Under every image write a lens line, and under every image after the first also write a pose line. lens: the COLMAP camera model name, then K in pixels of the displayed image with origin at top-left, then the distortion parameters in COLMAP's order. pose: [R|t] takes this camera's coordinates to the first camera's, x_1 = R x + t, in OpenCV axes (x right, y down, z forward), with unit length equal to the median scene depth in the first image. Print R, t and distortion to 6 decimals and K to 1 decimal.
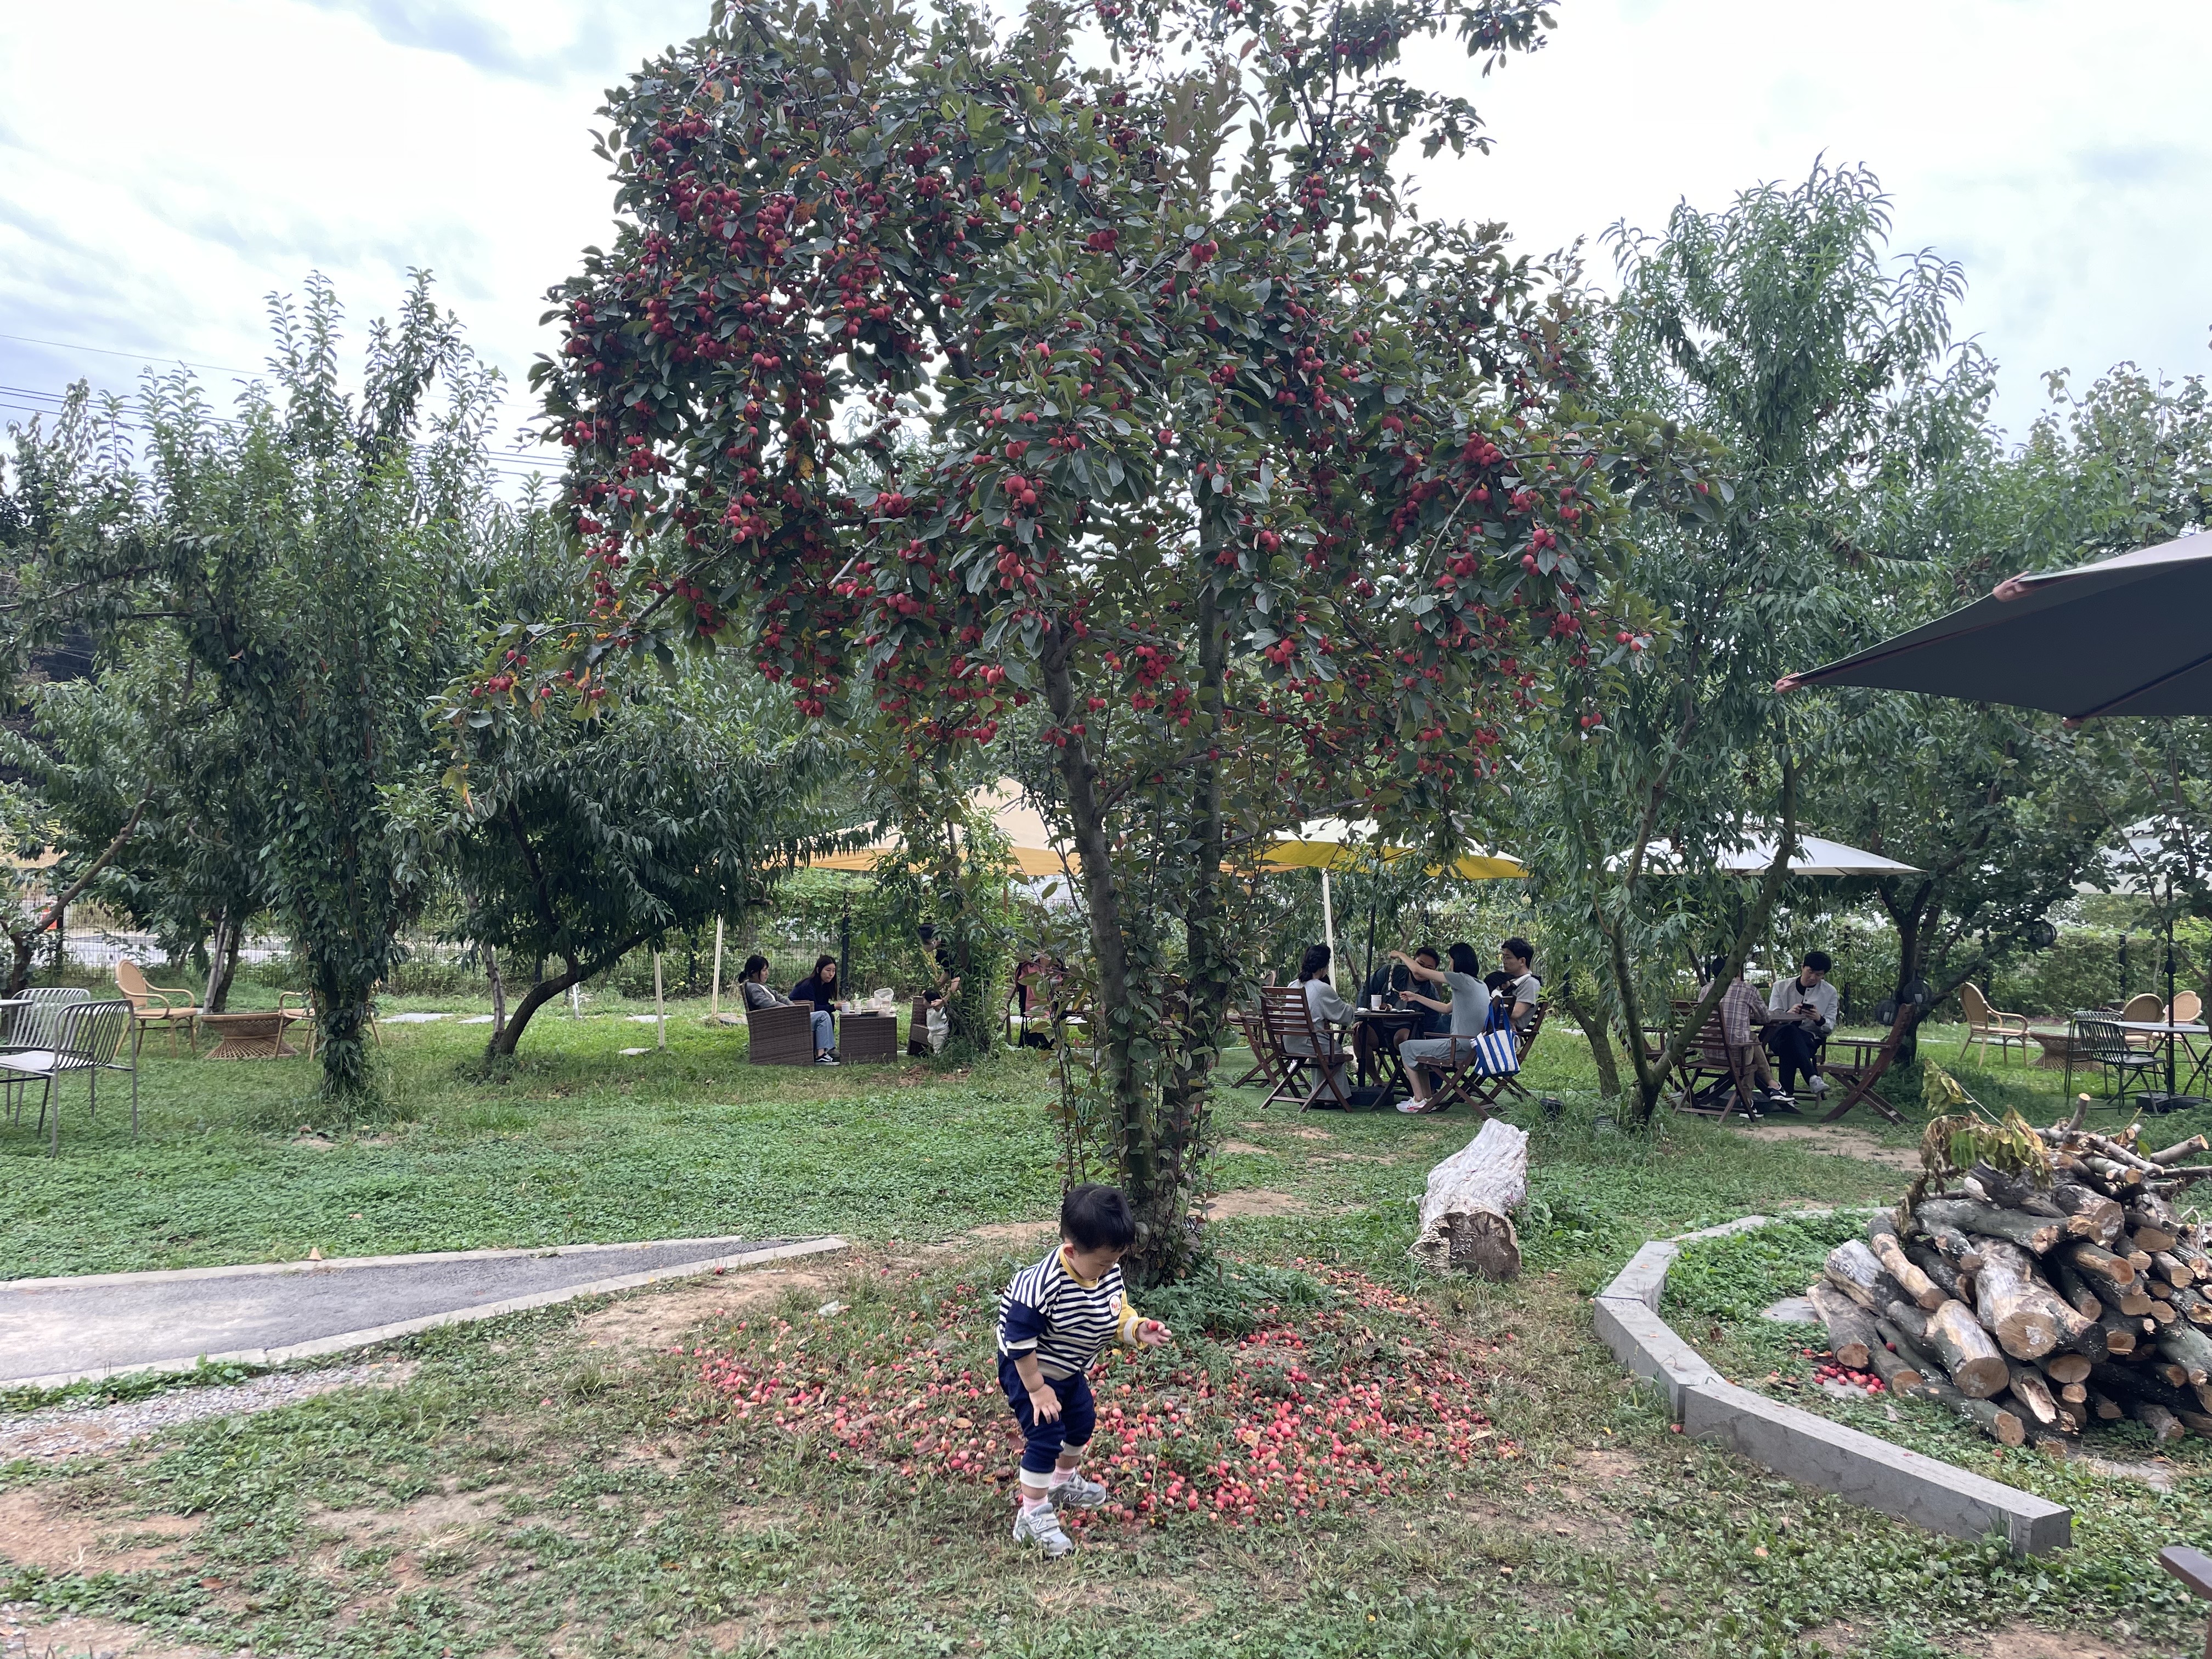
lens RADIAL K [[1660.0, 0, 1116.3], [0, 1660.0, 823.3], [0, 0, 1]] dist [0.078670, -0.106800]
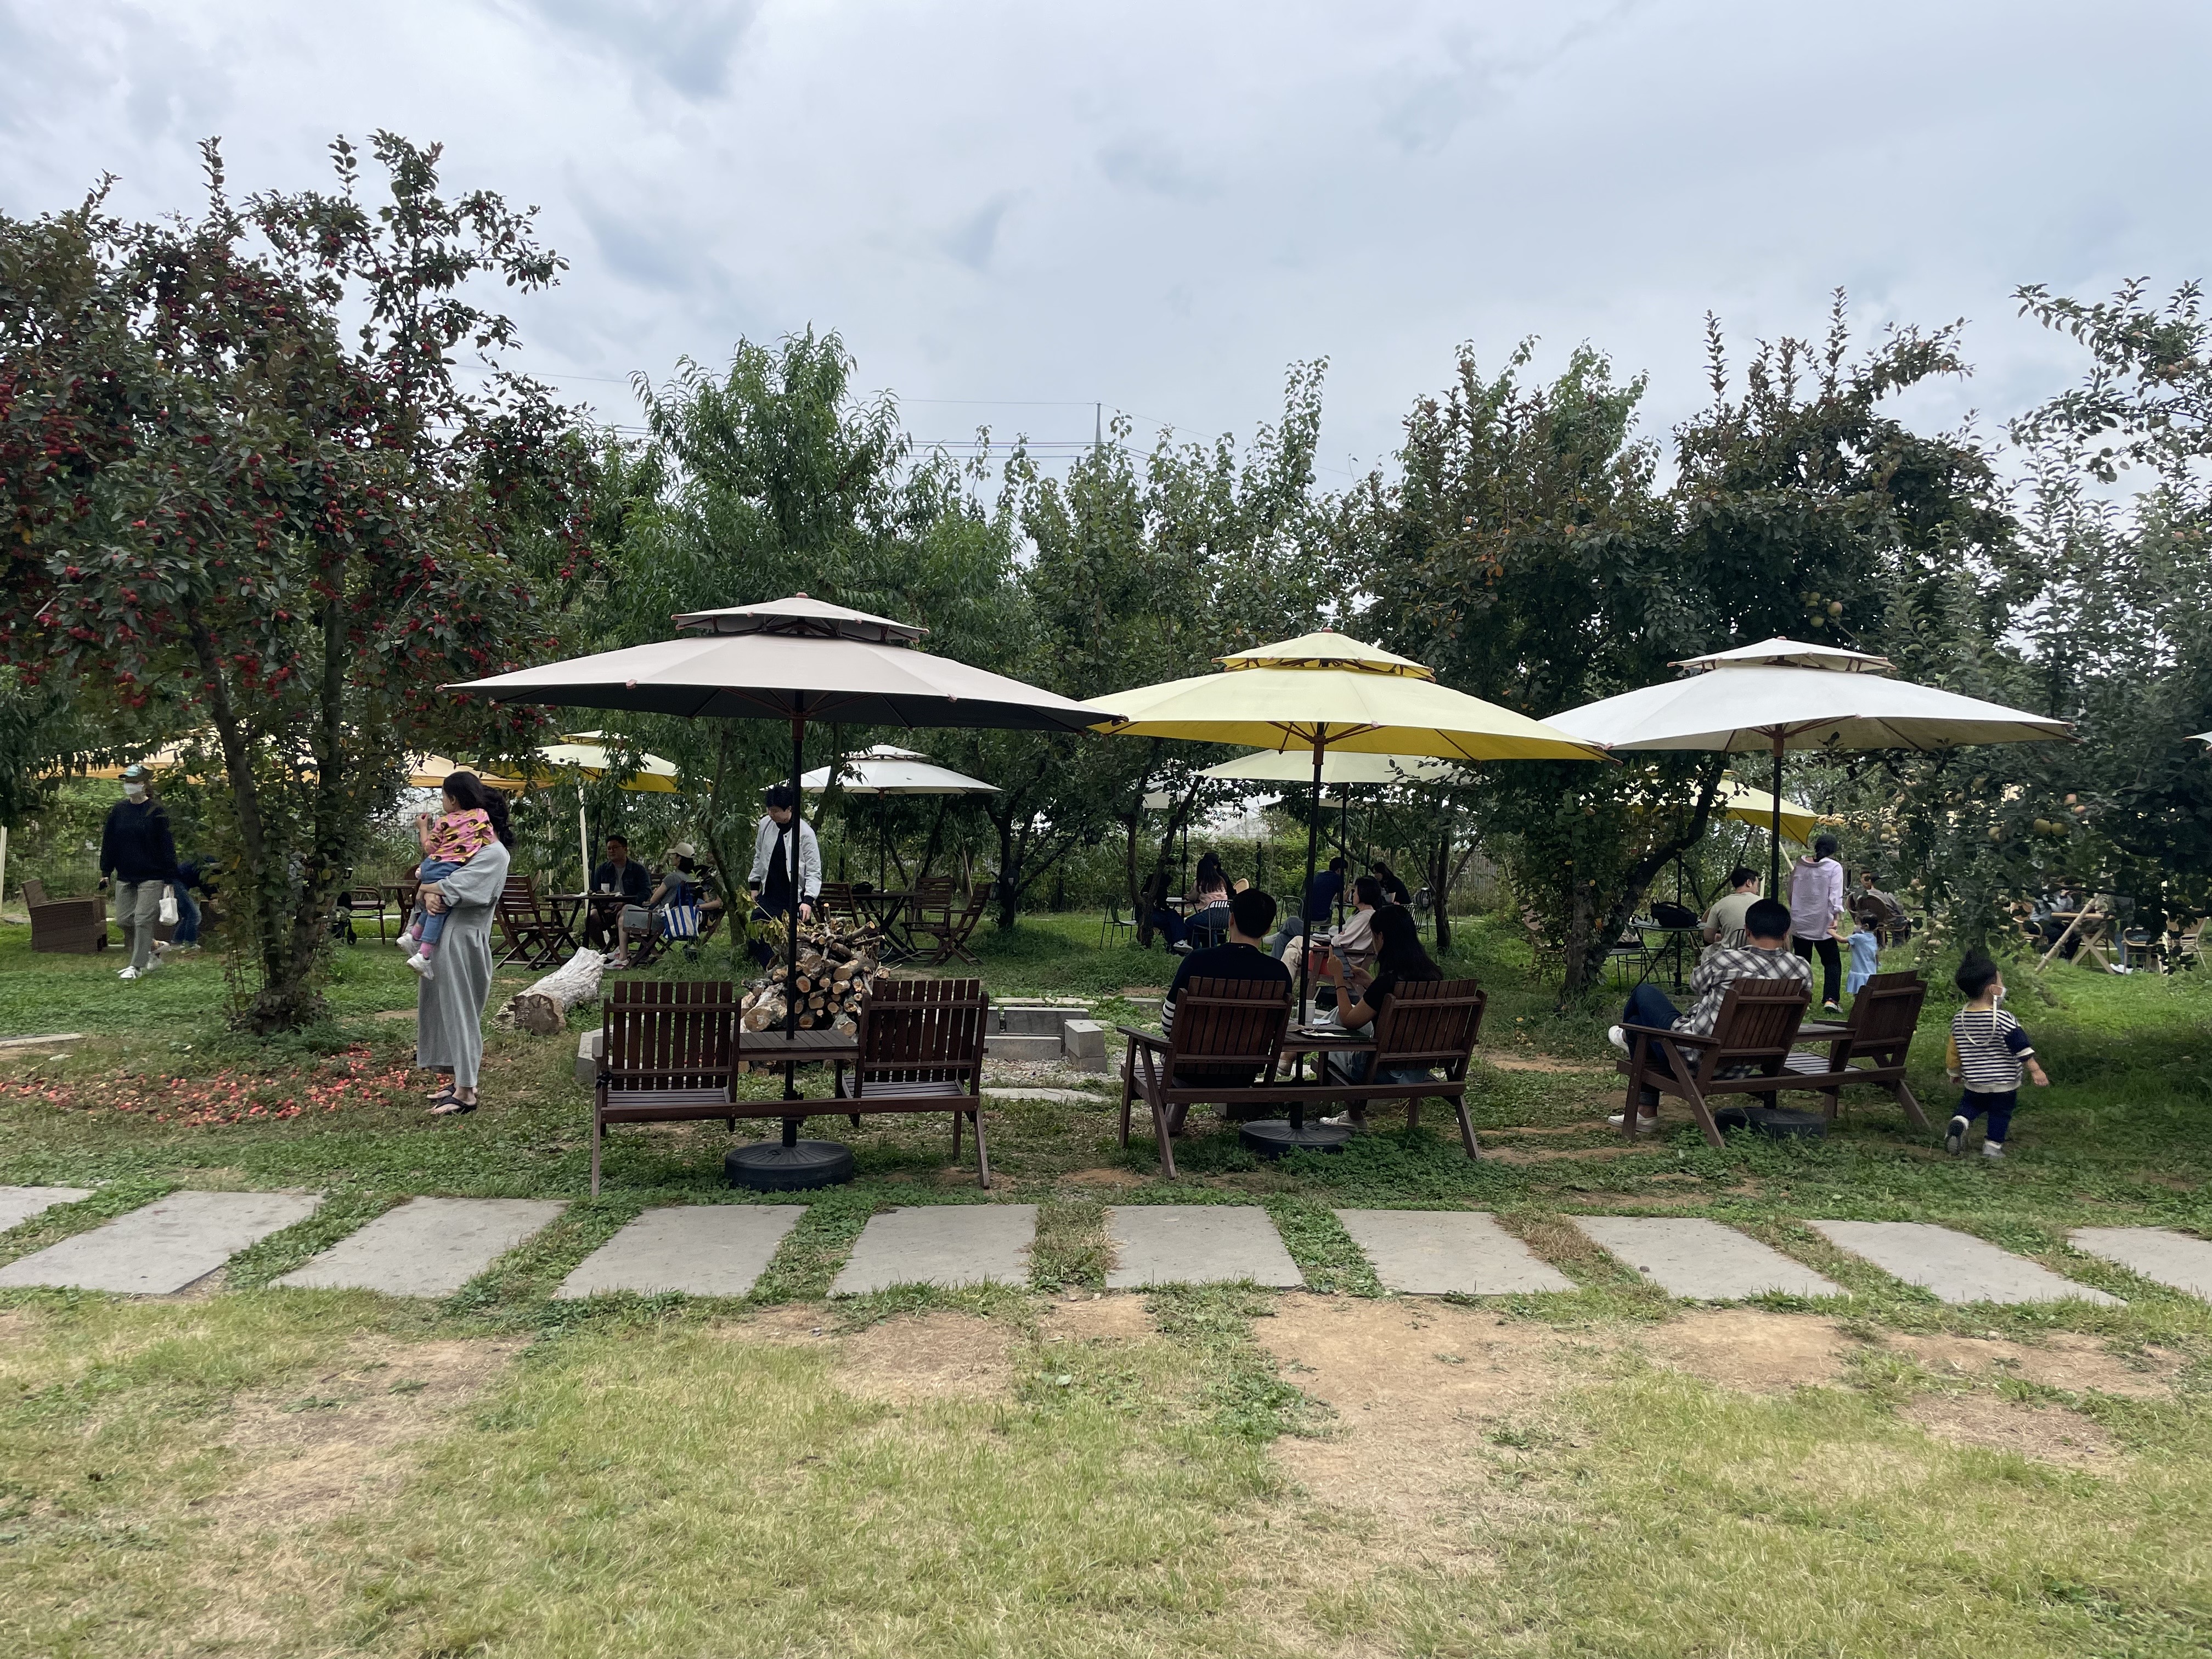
lens RADIAL K [[1660.0, 0, 1116.3], [0, 1660.0, 823.3], [0, 0, 1]] dist [0.078670, -0.106800]
pose [[0.941739, 0.003062, 0.336331, 0.214966], [-0.019306, 0.998802, 0.044965, -0.018429], [-0.335791, -0.048839, 0.940670, -0.756515]]
